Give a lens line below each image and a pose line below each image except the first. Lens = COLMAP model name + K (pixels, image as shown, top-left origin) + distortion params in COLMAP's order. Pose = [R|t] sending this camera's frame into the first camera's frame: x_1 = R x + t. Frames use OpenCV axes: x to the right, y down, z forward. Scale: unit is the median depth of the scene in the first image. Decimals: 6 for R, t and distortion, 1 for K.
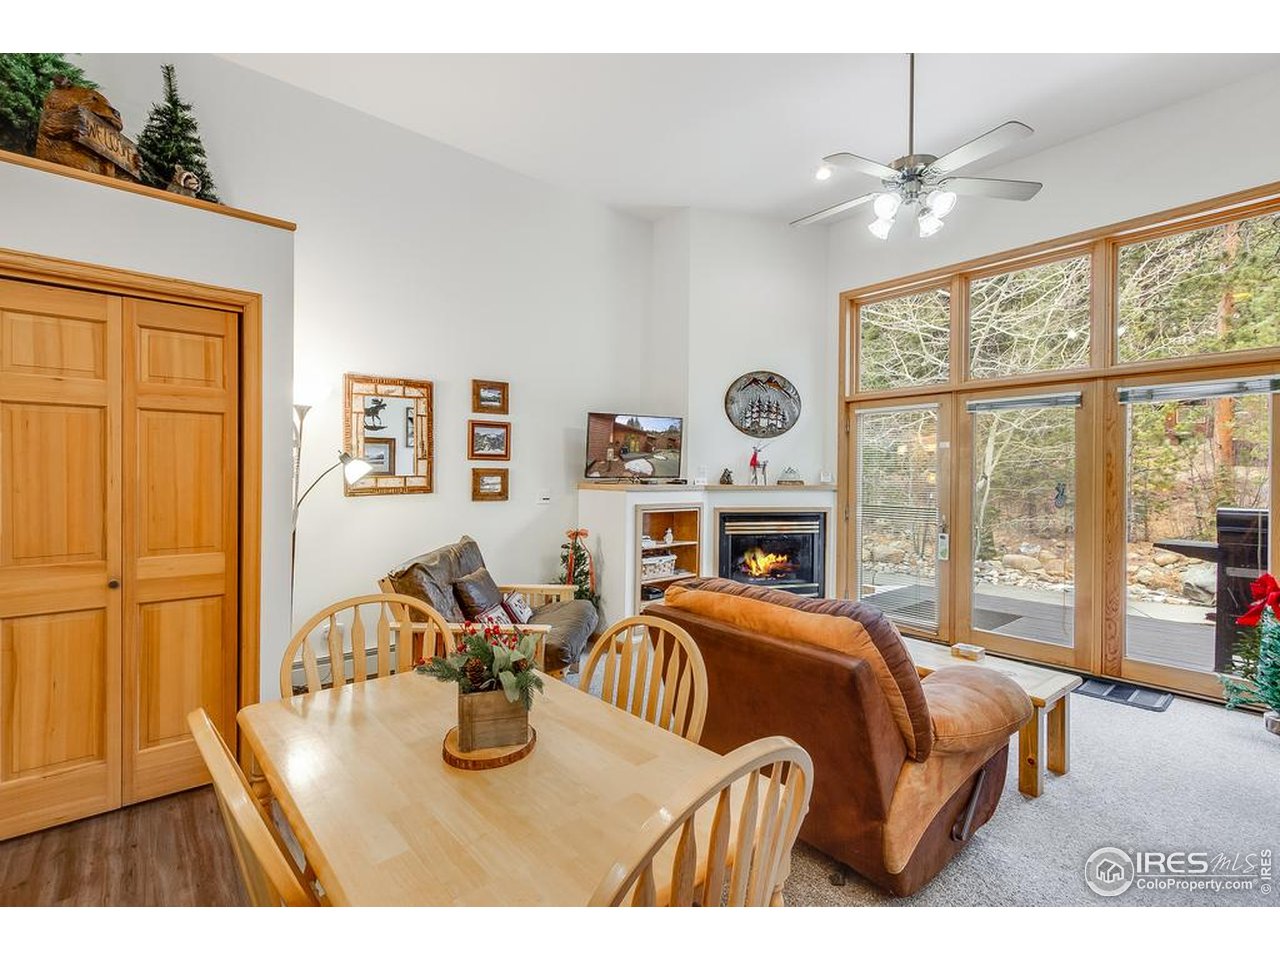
lens RADIAL K [[591.4, 0, 642.8], [0, 591.4, 482.8], [0, 0, 1]] dist [-0.000222, -0.000738]
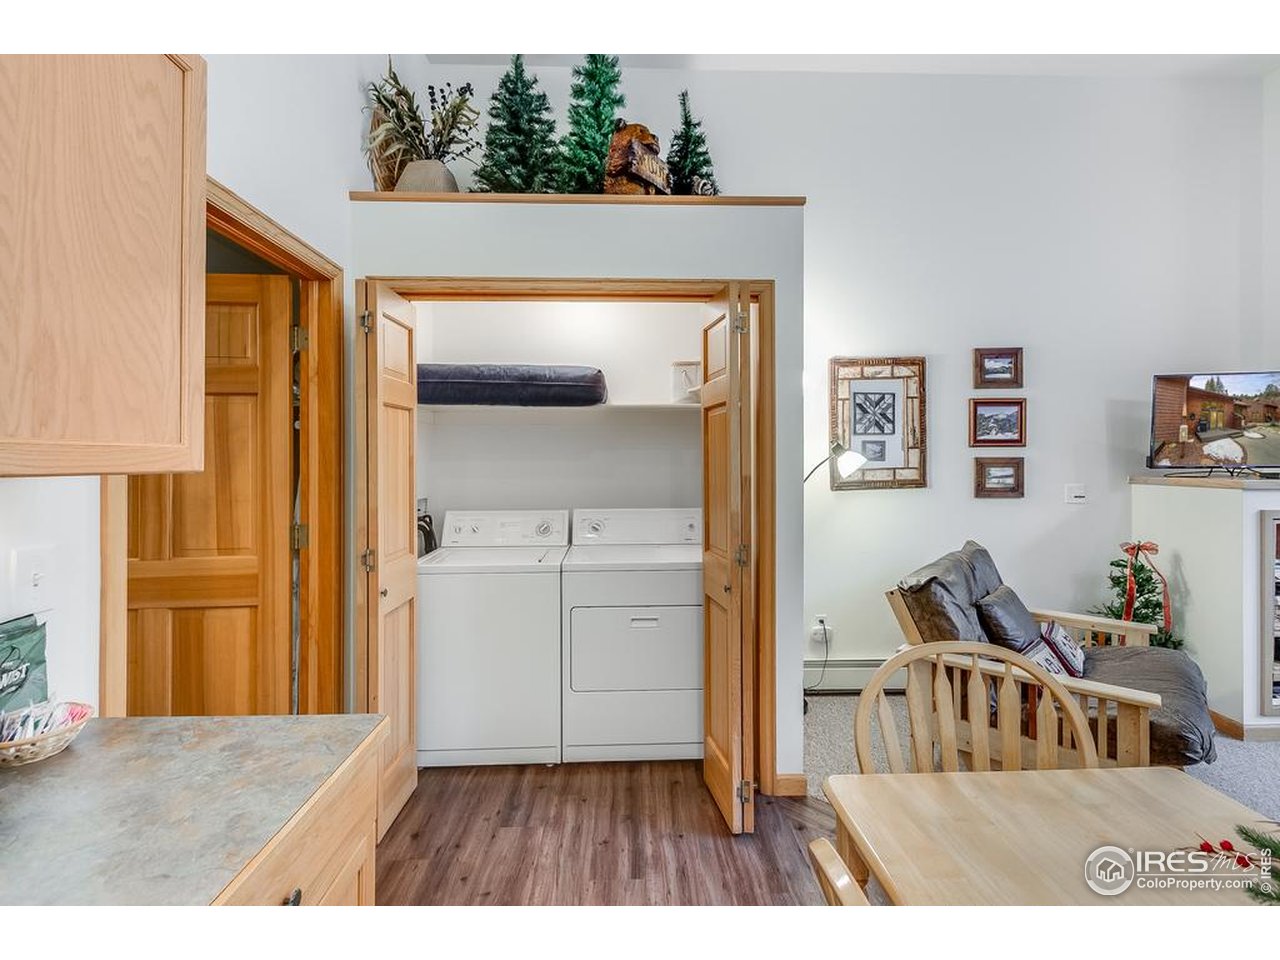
lens RADIAL K [[585.3, 0, 640.7], [0, 585.3, 472.4], [0, 0, 1]] dist [0.000422, 0.000134]
pose [[0.769911, 0.001693, -0.638149, -0.132178], [0.002749, 0.999978, 0.005969, -0.010436], [0.638145, -0.006350, 0.769890, 0.088040]]
